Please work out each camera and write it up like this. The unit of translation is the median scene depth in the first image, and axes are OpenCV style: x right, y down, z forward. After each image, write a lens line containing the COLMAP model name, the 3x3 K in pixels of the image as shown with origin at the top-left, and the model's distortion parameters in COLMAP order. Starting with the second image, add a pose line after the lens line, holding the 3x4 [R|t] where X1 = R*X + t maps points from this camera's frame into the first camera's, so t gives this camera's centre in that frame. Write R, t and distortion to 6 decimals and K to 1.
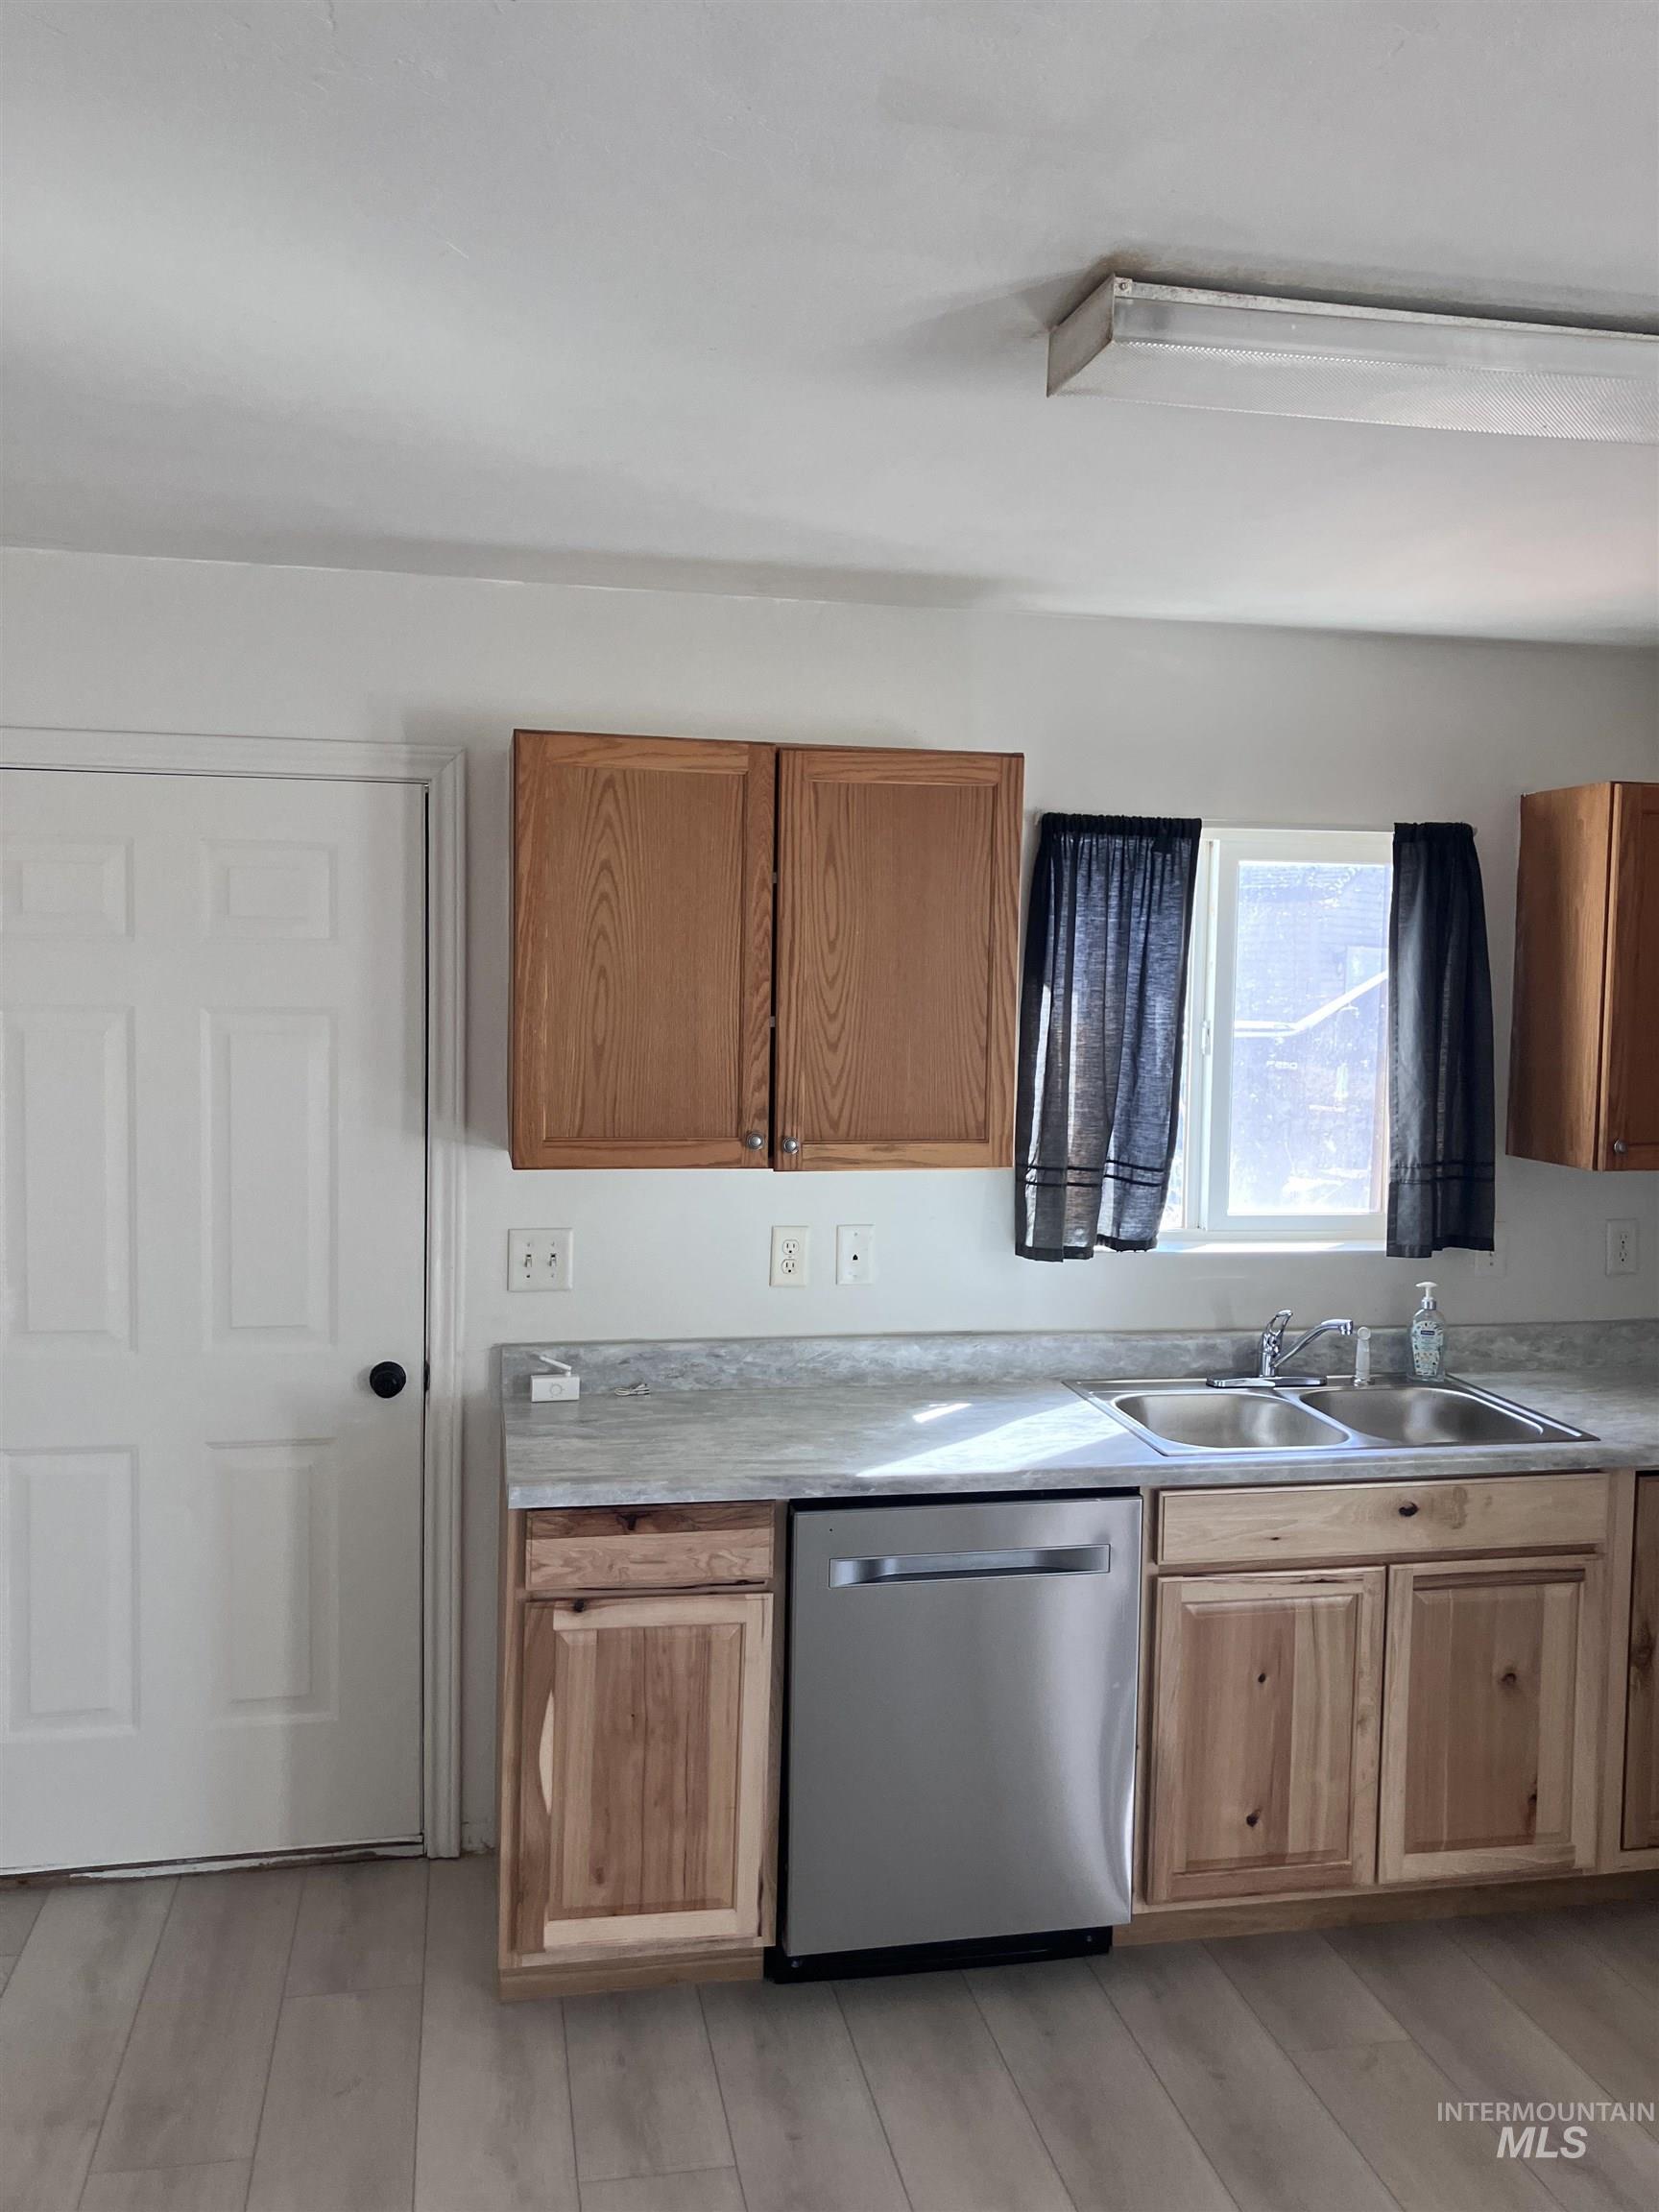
lens RADIAL K [[1815.8, 0, 824.7], [0, 1815.8, 1091.5], [0, 0, 1]] dist [0.005762, 0.005394]
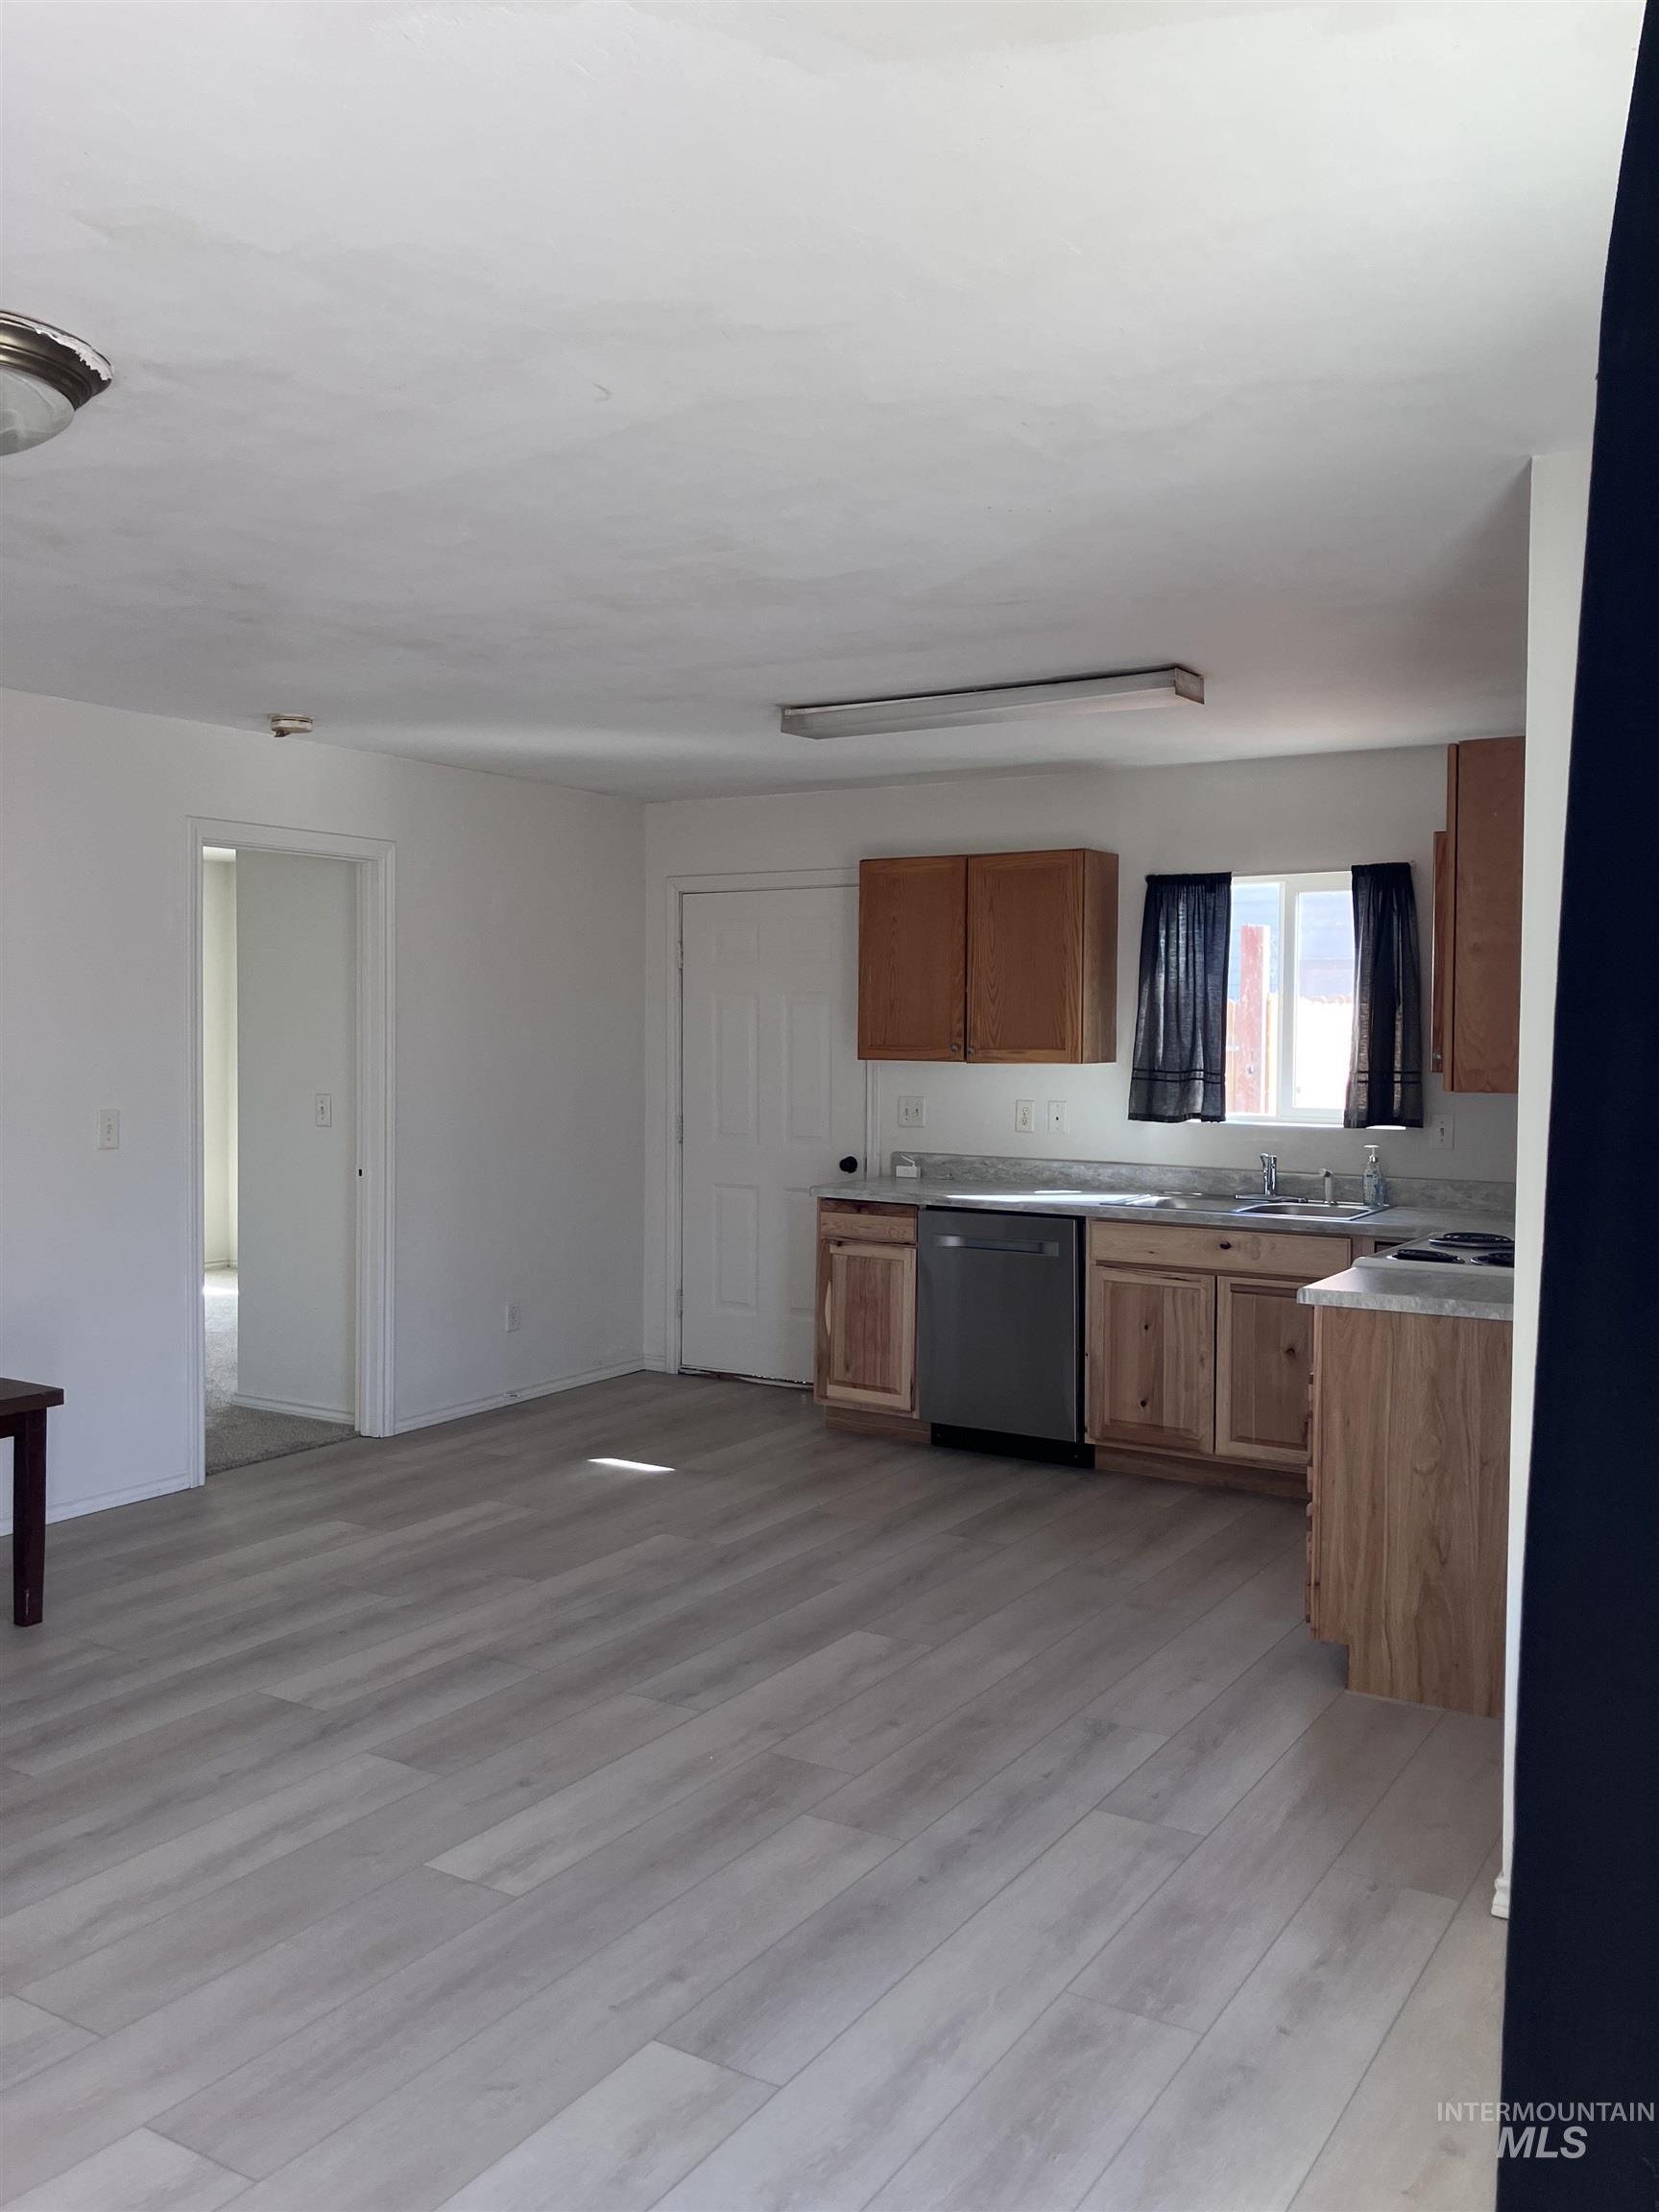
lens RADIAL K [[1820.8, 0, 829.5], [0, 1820.8, 1106.0], [0, 0, 1]] dist [0.176124, 0.000110]
pose [[0.732189, 0.016037, -0.680912, 1.235665], [-0.039888, 0.999017, -0.019363, 0.136030], [0.679932, 0.041337, 0.732109, -0.604622]]
